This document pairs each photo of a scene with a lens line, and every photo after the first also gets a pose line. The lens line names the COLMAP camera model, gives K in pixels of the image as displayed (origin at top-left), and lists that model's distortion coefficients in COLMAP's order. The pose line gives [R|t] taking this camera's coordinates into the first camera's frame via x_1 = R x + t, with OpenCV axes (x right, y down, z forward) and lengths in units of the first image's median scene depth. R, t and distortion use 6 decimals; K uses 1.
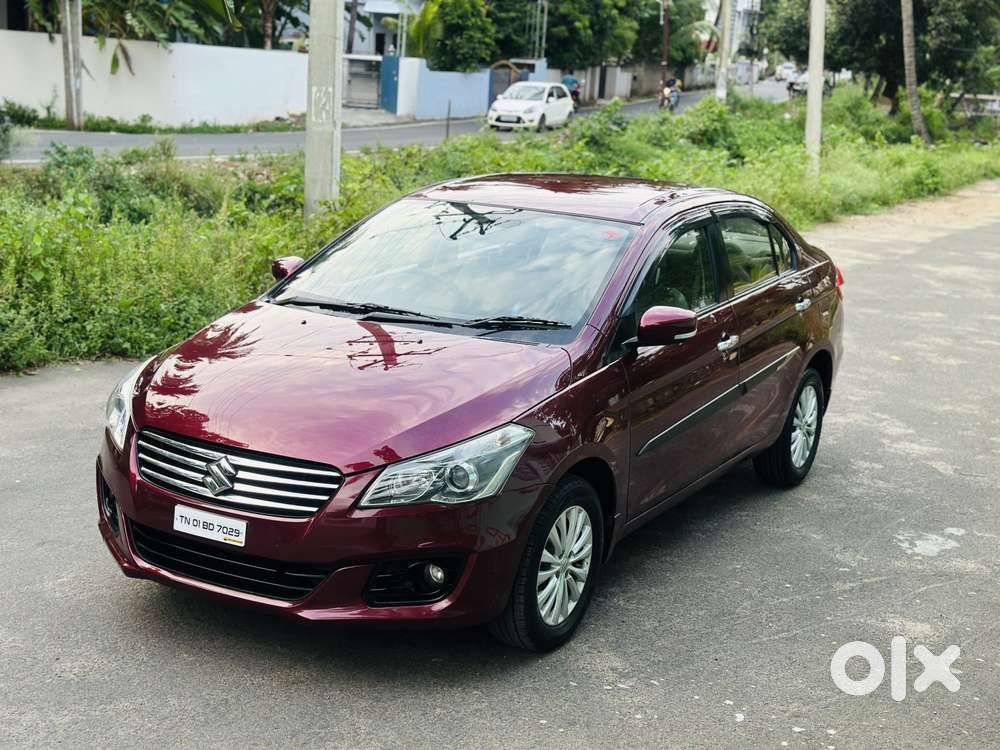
lens RADIAL K [[1382.9, 0, 508.4], [0, 1382.9, 356.4], [0, 0, 1]] dist [0.162715, -0.206047]
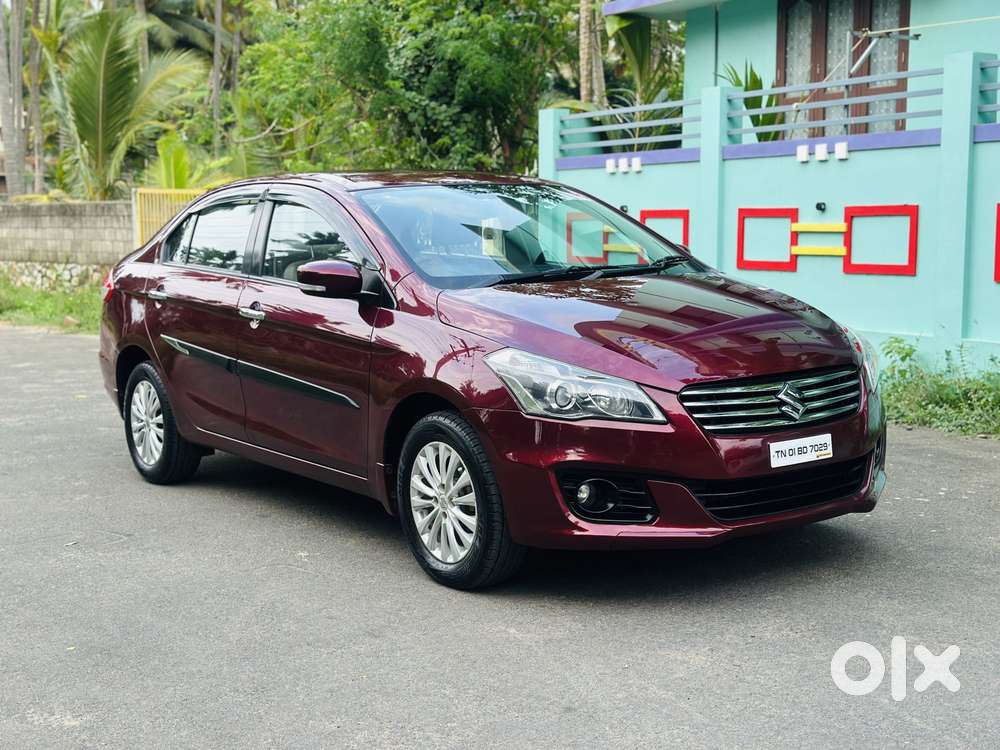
lens RADIAL K [[1387.0, 0, 500.0], [0, 1387.0, 375.0], [0, 0, 1]] dist [0.195704, -0.402792]
pose [[0.432520, -0.175098, 0.884459, -0.213523], [0.229482, 0.970035, 0.079818, -0.011515], [-0.871931, 0.168444, 0.459741, 0.125506]]
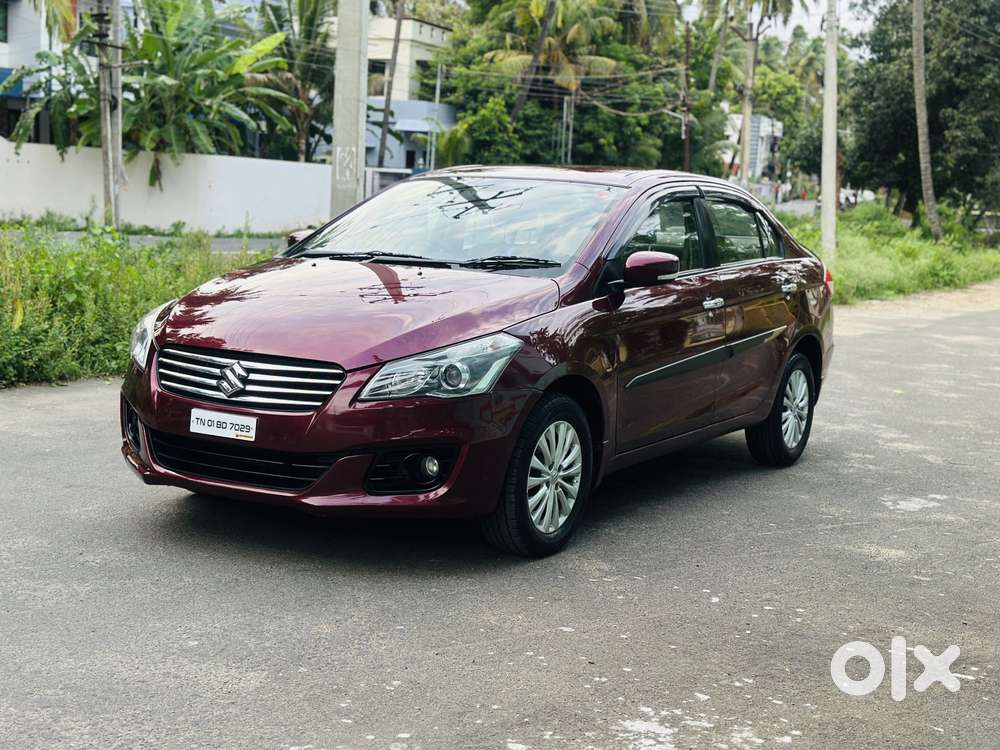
lens RADIAL K [[1375.5, 0, 521.7], [0, 1375.5, 373.7], [0, 0, 1]] dist [0.145621, -0.002164]
pose [[0.999893, -0.006977, -0.012865, 0.005633], [0.005971, 0.997036, -0.076702, 0.029231], [0.013362, 0.076617, 0.996971, -0.012663]]
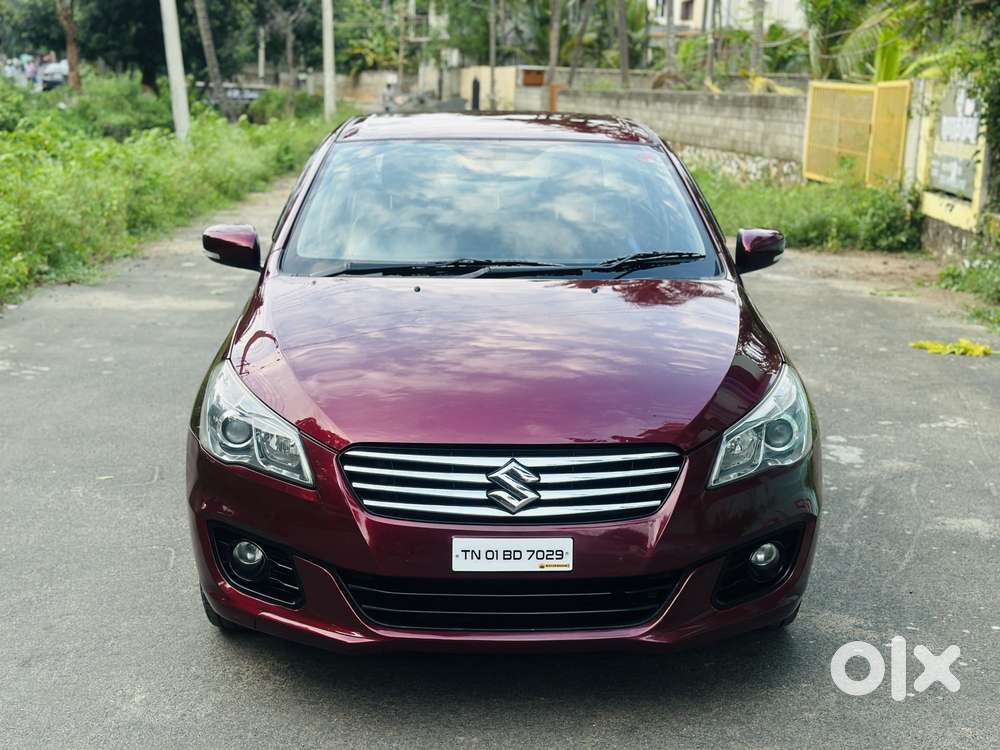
lens RADIAL K [[1387.0, 0, 500.0], [0, 1387.0, 375.0], [0, 0, 1]] dist [0.195704, -0.402792]
pose [[0.860694, -0.147885, 0.487172, -0.100487], [0.140162, 0.988735, 0.052512, -0.002441], [-0.489450, 0.023086, 0.871726, 0.061882]]
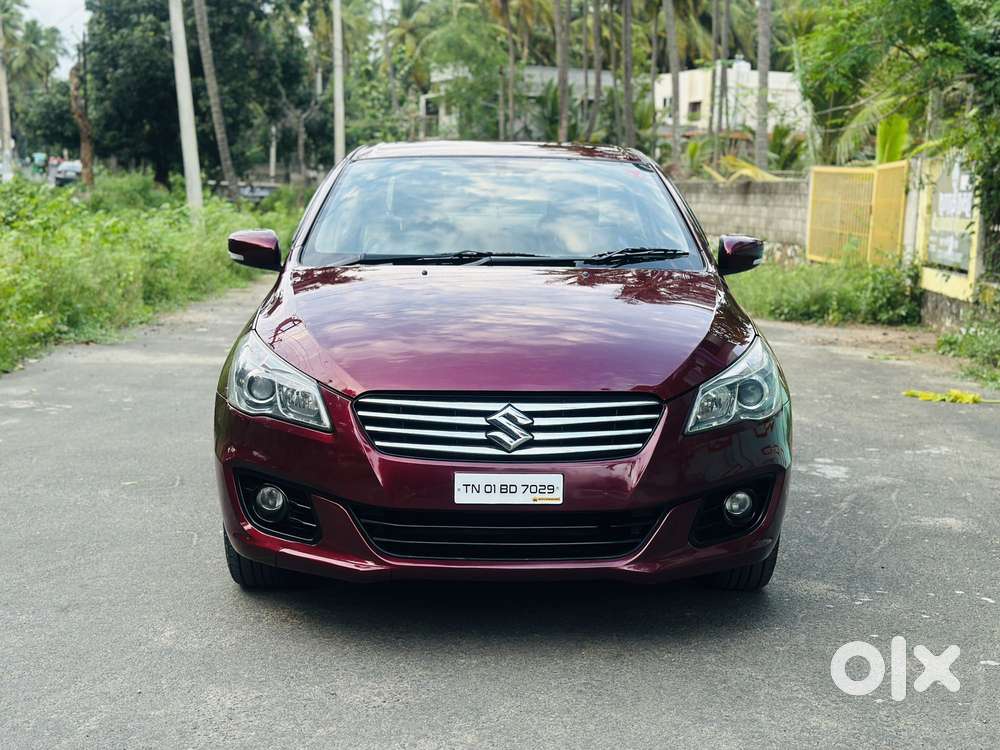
lens RADIAL K [[1408.0, 0, 500.0], [0, 1408.0, 375.0], [0, 0, 1]] dist [0.134257, -0.006355]
pose [[0.864084, -0.110616, 0.491043, -0.110122], [0.137785, 0.990272, -0.019383, 0.012330], [-0.484122, 0.084407, 0.870920, 0.046727]]
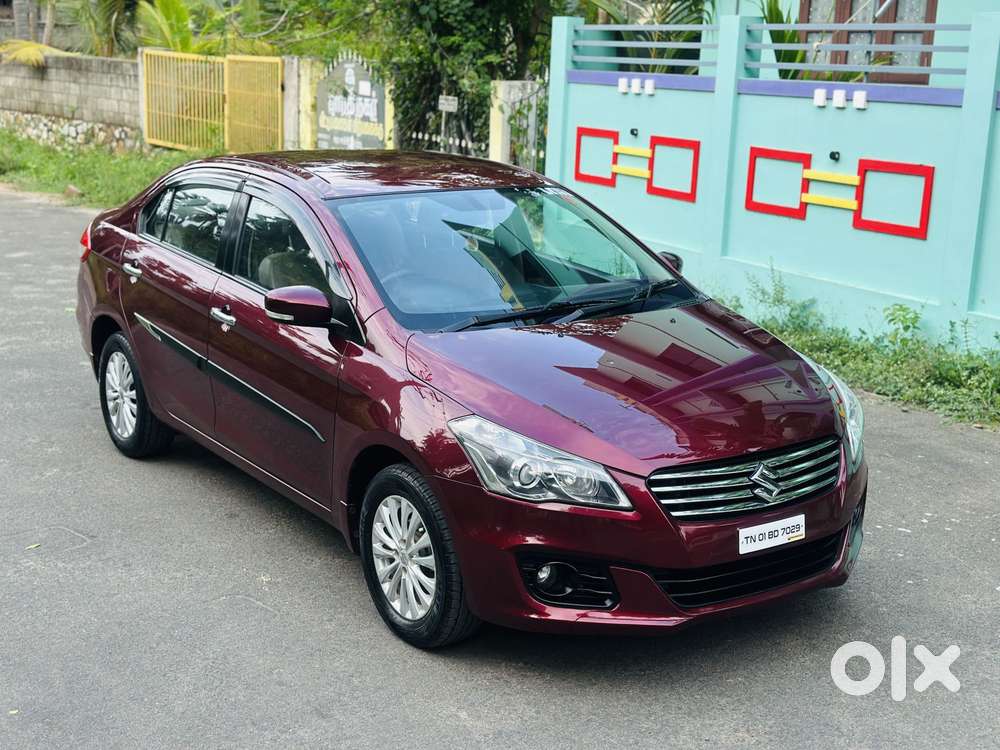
lens RADIAL K [[1387.0, 0, 500.0], [0, 1387.0, 375.0], [0, 0, 1]] dist [0.195704, -0.402792]
pose [[0.450886, -0.253889, 0.855712, -0.198377], [0.188744, 0.964134, 0.186606, -0.036997], [-0.872398, 0.077373, 0.482634, 0.120038]]
